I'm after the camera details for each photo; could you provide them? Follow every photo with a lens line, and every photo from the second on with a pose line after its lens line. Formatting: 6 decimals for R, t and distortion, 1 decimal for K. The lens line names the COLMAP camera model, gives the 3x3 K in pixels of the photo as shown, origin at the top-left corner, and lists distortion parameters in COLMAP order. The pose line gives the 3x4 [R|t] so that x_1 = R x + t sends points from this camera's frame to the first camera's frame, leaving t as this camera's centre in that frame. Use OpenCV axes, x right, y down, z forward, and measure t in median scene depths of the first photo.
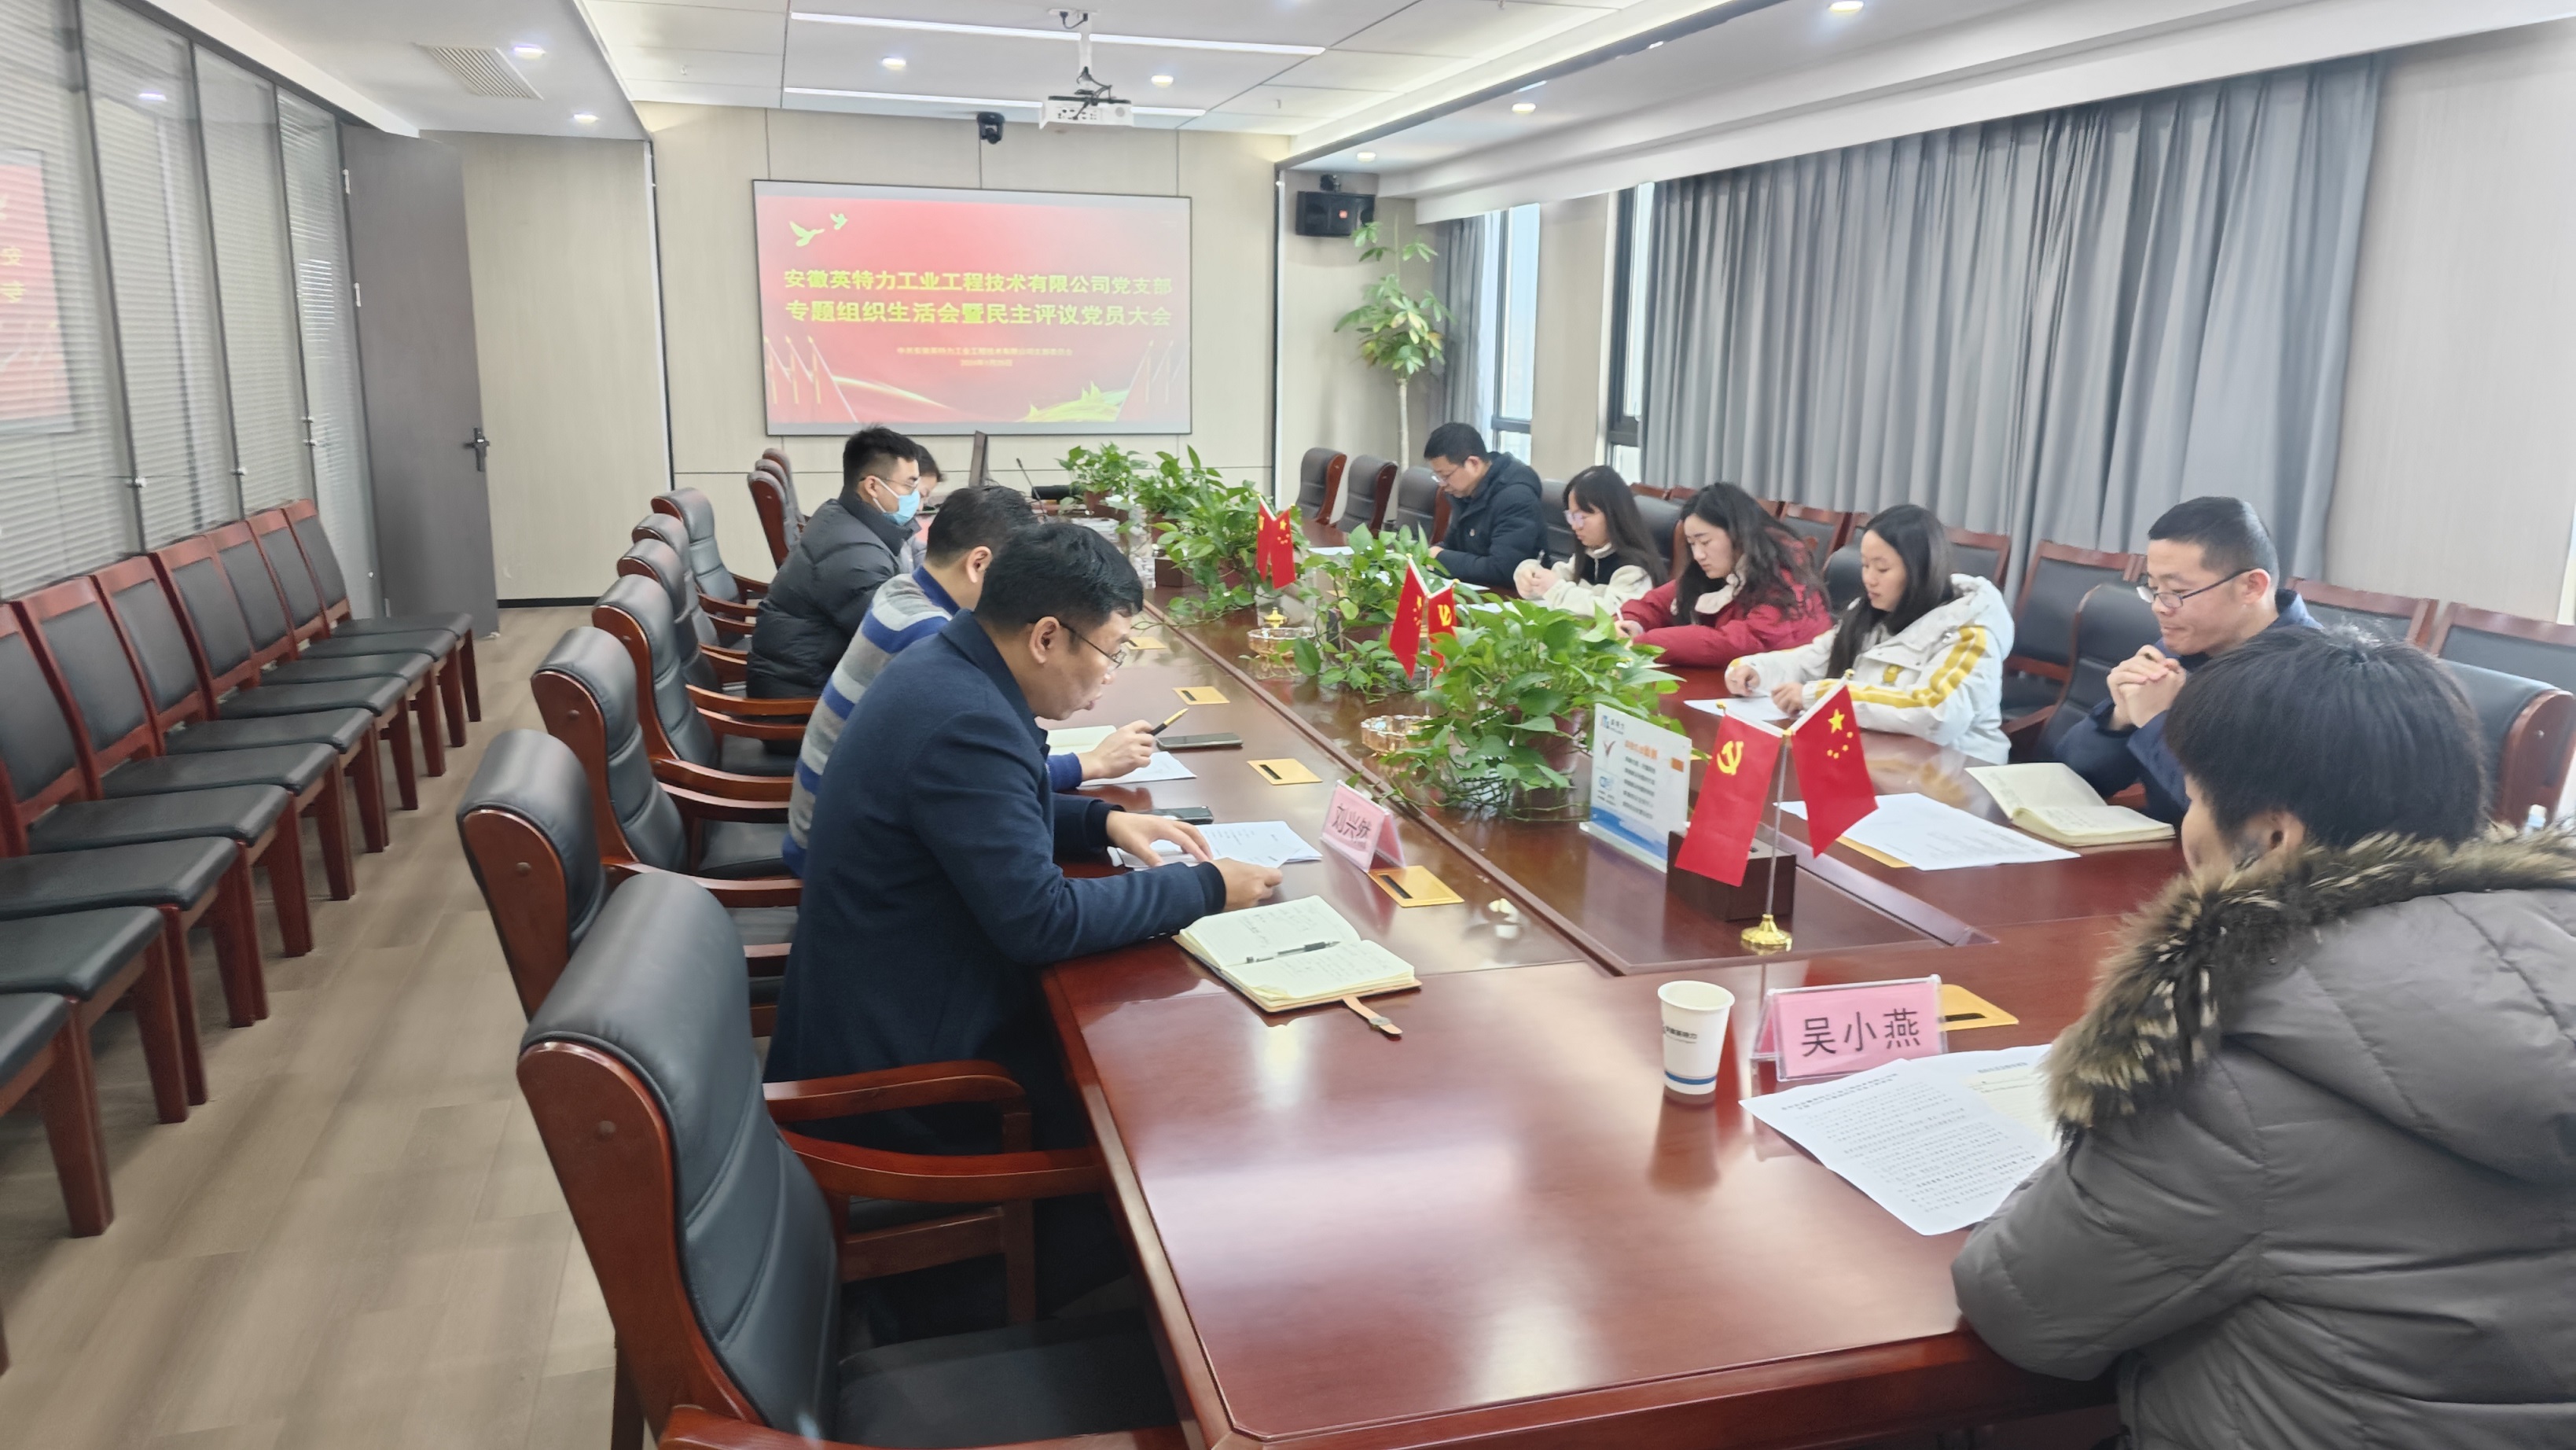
lens RADIAL K [[1692.3, 0, 1276.2], [0, 1692.3, 695.8], [0, 0, 1]] dist [0.069599, -0.059179]
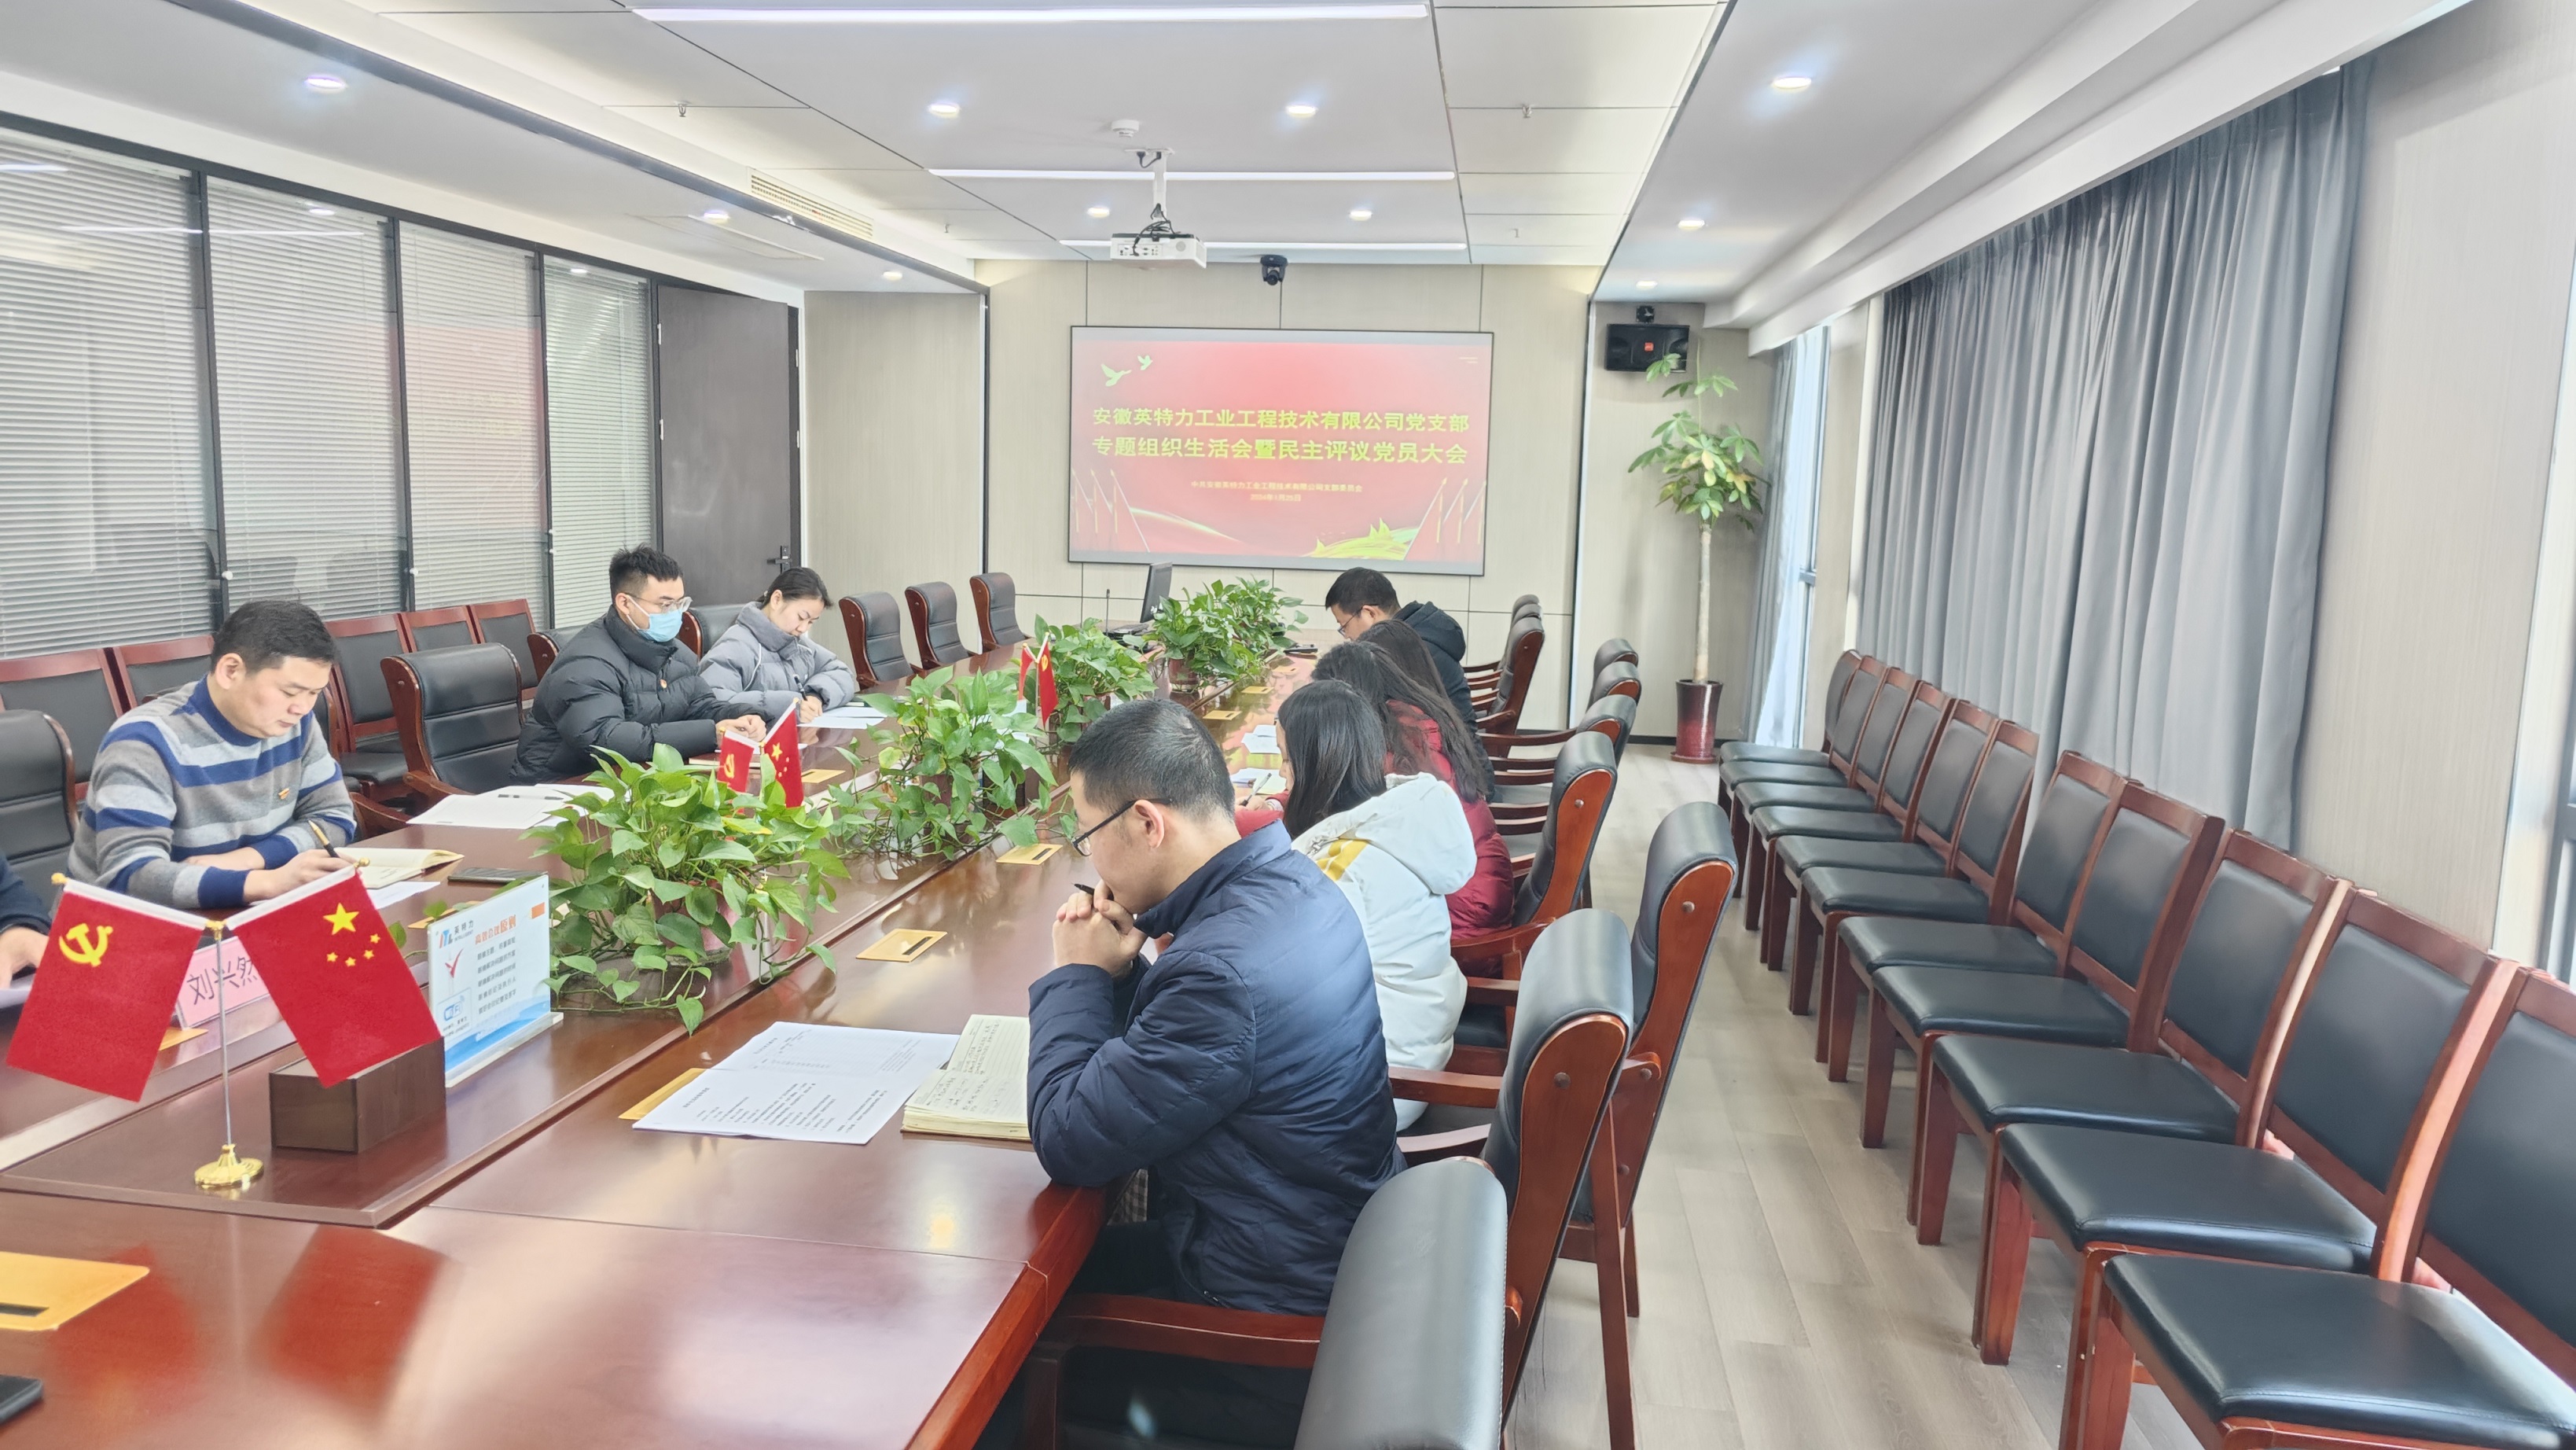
lens RADIAL K [[1692.3, 0, 1276.2], [0, 1692.3, 695.8], [0, 0, 1]] dist [0.069599, -0.059179]
pose [[0.911110, 0.068718, -0.406396, 0.248766], [-0.101186, 0.993121, -0.058924, -0.020627], [0.399551, 0.094808, 0.911795, 0.097847]]
